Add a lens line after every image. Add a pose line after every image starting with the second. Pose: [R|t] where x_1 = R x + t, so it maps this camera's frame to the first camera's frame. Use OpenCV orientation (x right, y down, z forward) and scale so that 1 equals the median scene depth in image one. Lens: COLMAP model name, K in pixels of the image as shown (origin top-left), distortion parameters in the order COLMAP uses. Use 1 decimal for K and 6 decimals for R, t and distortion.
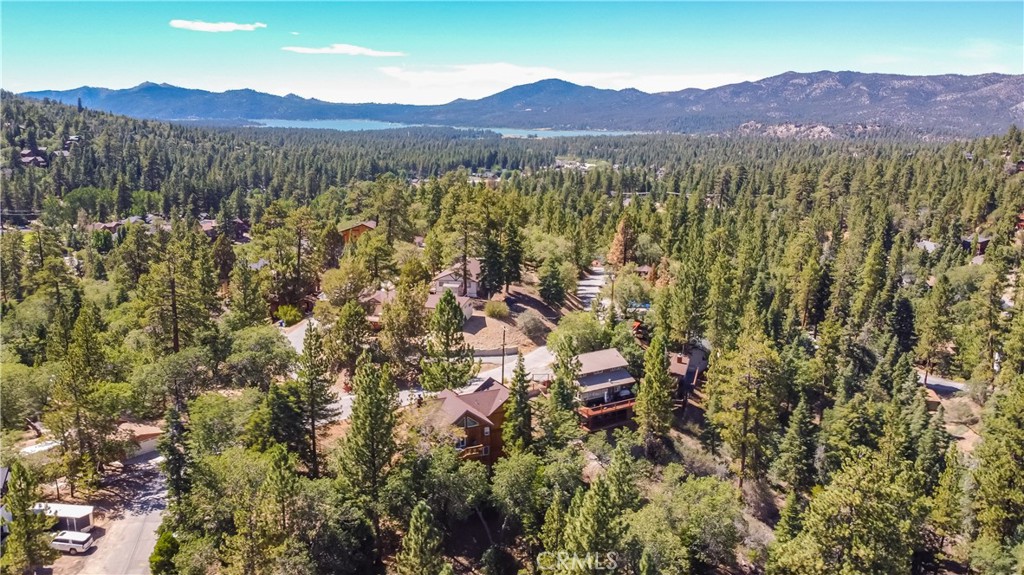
lens RADIAL K [[743.2, 0, 512.0], [0, 743.2, 287.5], [0, 0, 1]] dist [-0.002483, 0.000365]
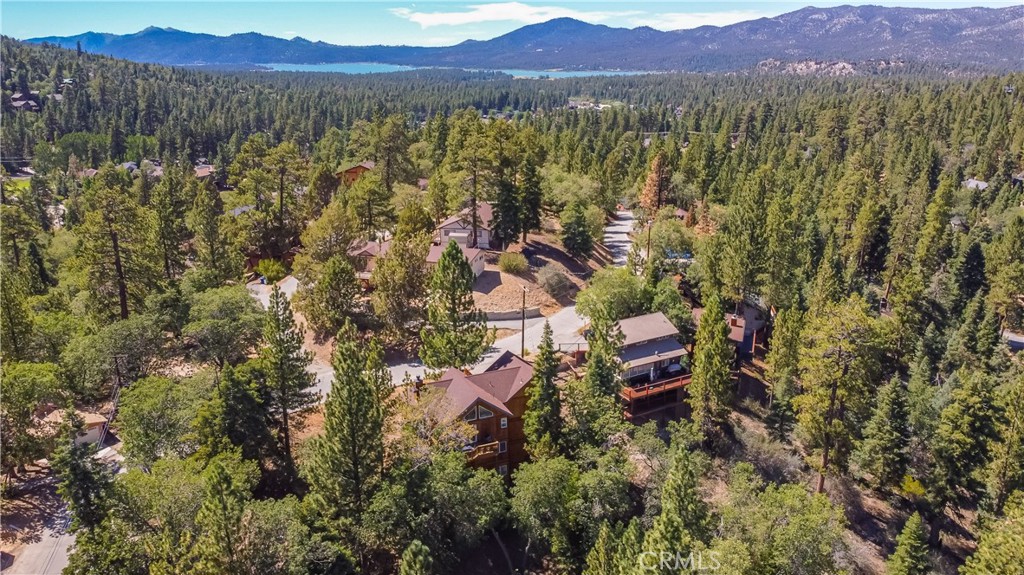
lens RADIAL K [[743.2, 0, 512.0], [0, 743.2, 287.5], [0, 0, 1]] dist [-0.002483, 0.000365]
pose [[0.999828, -0.007353, -0.017014, -0.004412], [0.008588, 0.997244, 0.073696, -0.002705], [0.016425, -0.073829, 0.997136, 0.092895]]
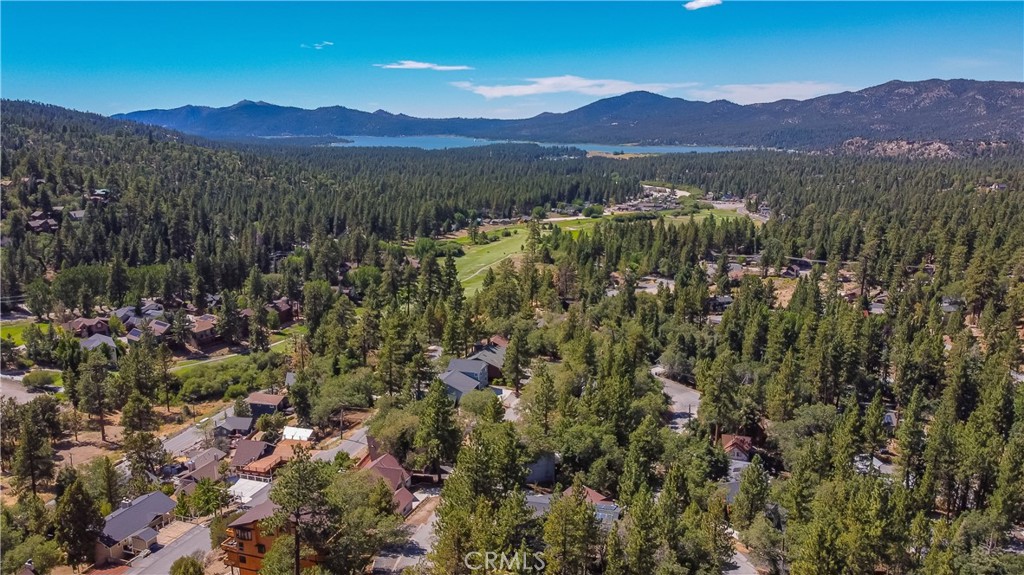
lens RADIAL K [[749.2, 0, 512.0], [0, 749.2, 287.5], [0, 0, 1]] dist [0.003232, -0.002496]
pose [[0.993678, 0.014940, -0.111274, 0.015867], [-0.017051, 0.999692, -0.018040, -0.222603], [0.110970, 0.019823, 0.993626, 0.449994]]
